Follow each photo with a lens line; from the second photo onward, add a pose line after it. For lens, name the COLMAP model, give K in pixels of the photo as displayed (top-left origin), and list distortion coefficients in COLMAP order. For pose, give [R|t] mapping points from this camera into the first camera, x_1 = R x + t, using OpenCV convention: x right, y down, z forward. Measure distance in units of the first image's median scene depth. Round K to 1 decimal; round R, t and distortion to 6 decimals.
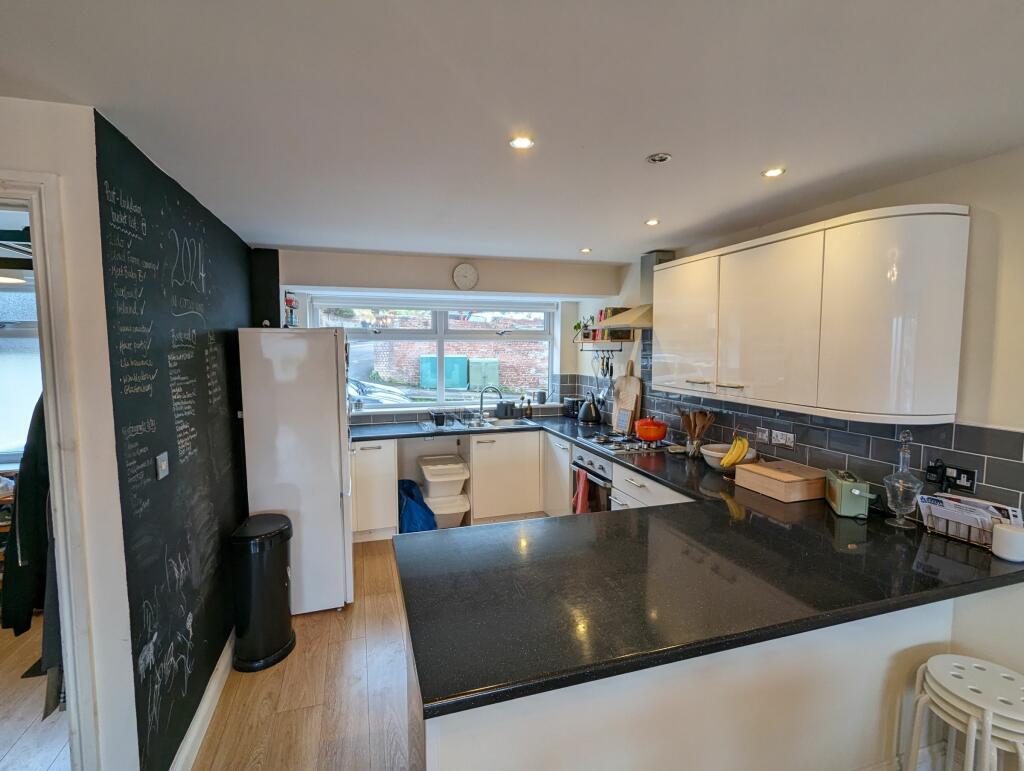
lens RADIAL K [[486.9, 0, 512.0], [0, 486.9, 385.5], [0, 0, 1]] dist [0.003439, -0.001076]
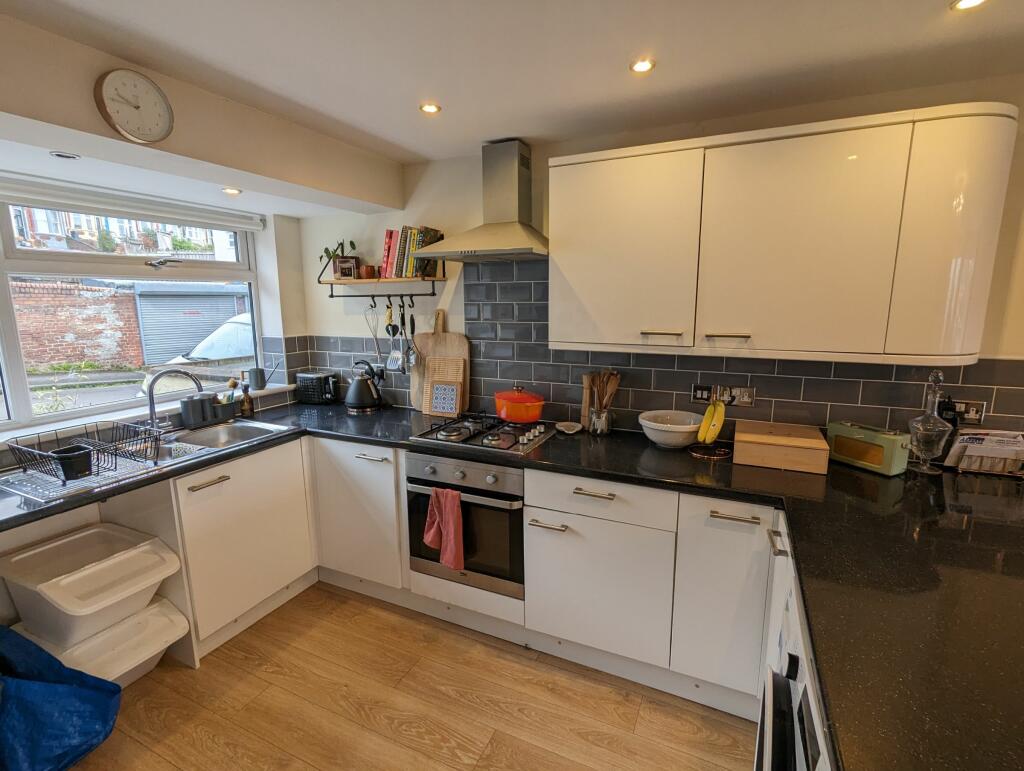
lens RADIAL K [[486.9, 0, 512.0], [0, 486.9, 385.5], [0, 0, 1]] dist [0.003439, -0.001076]
pose [[0.674318, -0.133505, 0.726273, -0.193056], [0.066586, 0.990507, 0.120255, -0.020741], [-0.735433, -0.032730, 0.676807, 0.451337]]
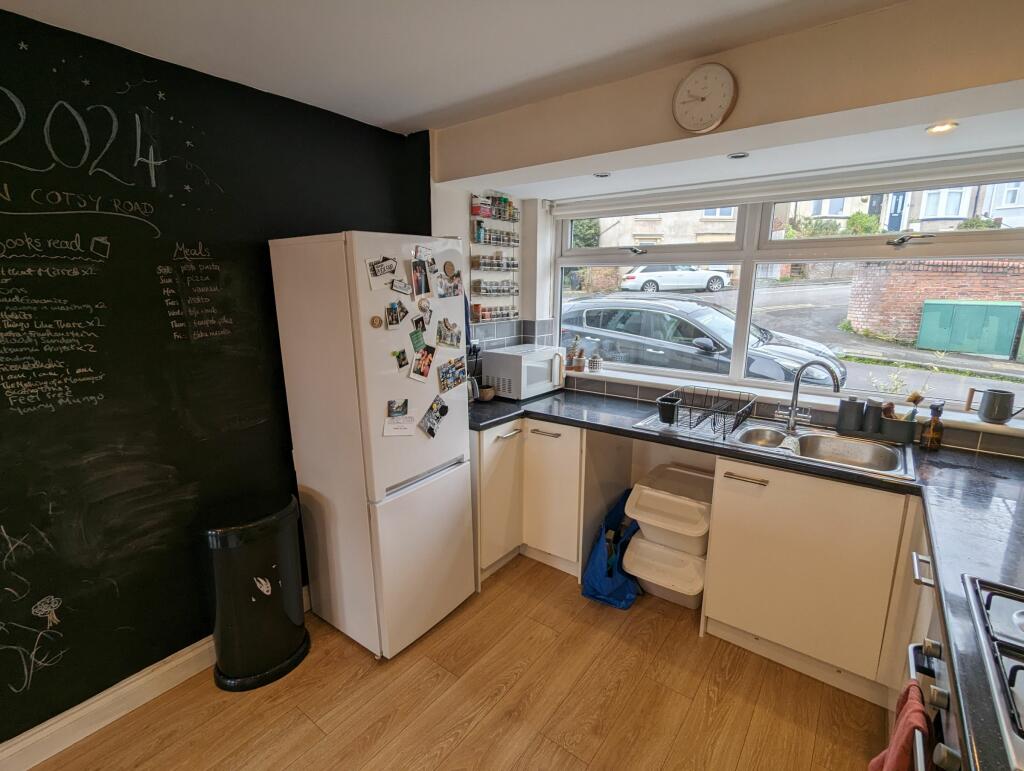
lens RADIAL K [[486.9, 0, 512.0], [0, 486.9, 385.5], [0, 0, 1]] dist [0.003439, -0.001076]
pose [[0.578138, 0.165265, -0.799027, 0.174578], [-0.072079, 0.985789, 0.151741, -0.026156], [0.812749, -0.030134, 0.581834, 0.557500]]
